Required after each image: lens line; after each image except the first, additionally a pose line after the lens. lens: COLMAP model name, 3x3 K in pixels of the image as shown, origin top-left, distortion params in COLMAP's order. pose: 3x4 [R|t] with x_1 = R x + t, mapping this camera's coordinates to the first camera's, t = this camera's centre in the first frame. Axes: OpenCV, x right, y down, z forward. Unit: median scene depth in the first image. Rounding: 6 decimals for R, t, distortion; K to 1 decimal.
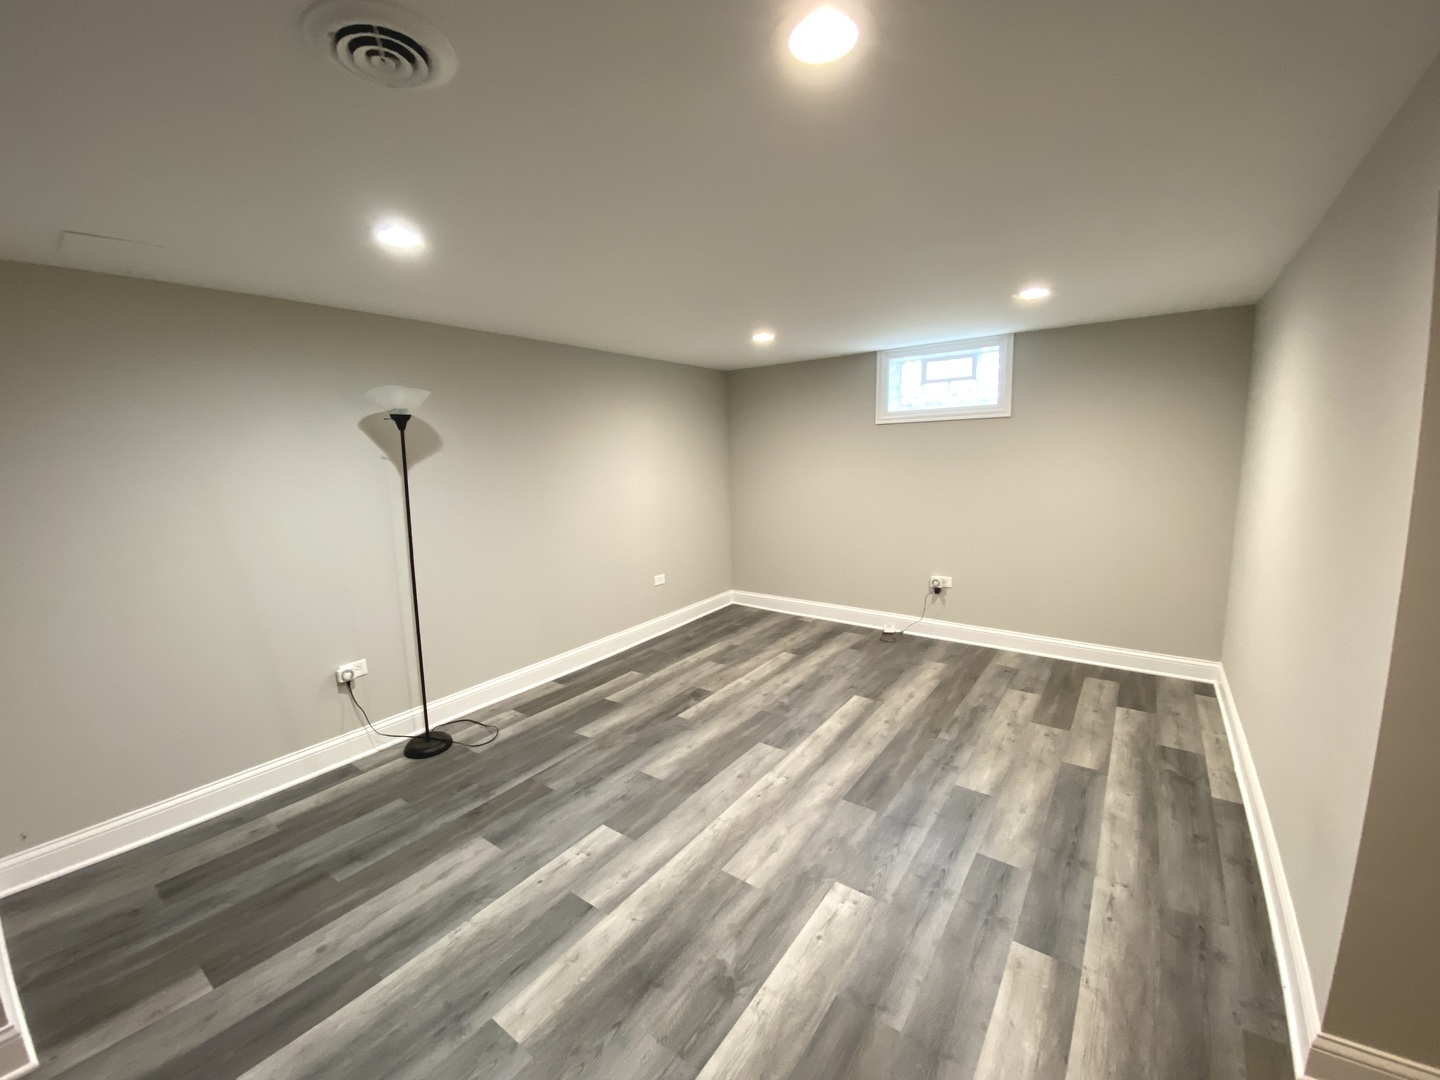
lens RADIAL K [[581.9, 0, 713.9], [0, 581.9, 539.1], [0, 0, 1]] dist [0.023308, -0.019727]
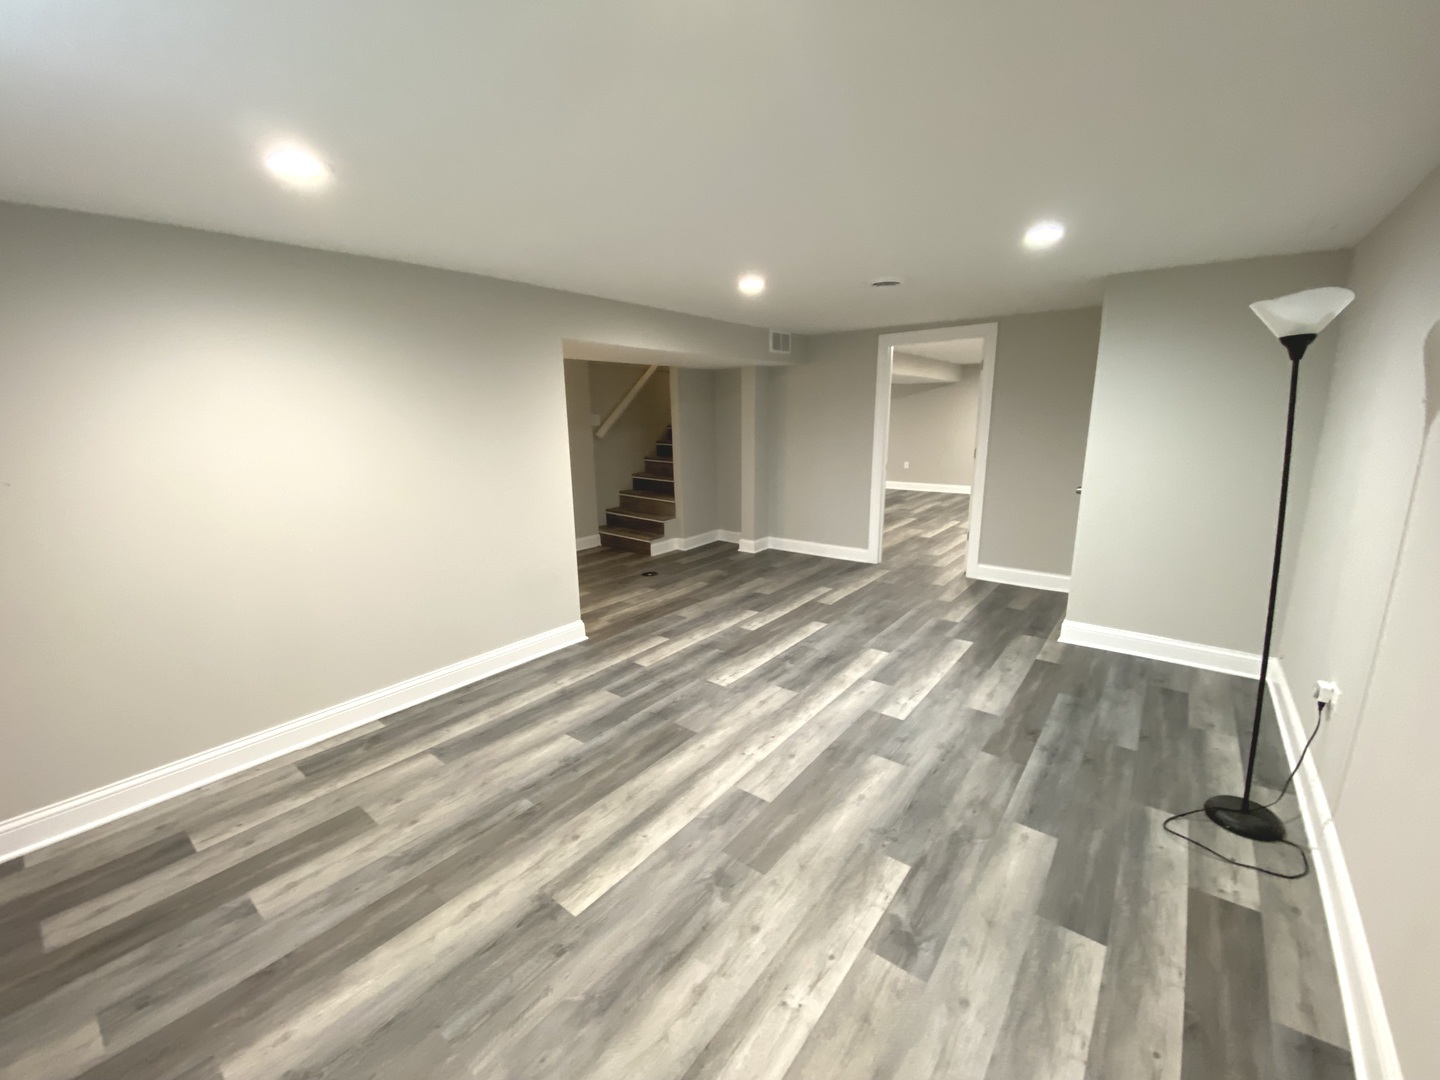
lens RADIAL K [[581.9, 0, 713.9], [0, 581.9, 539.1], [0, 0, 1]] dist [0.023308, -0.019727]
pose [[-0.998552, 0.034262, 0.041484, 0.117110], [0.046817, 0.933256, 0.356148, -0.263939], [-0.026513, 0.357574, -0.933508, 1.720523]]
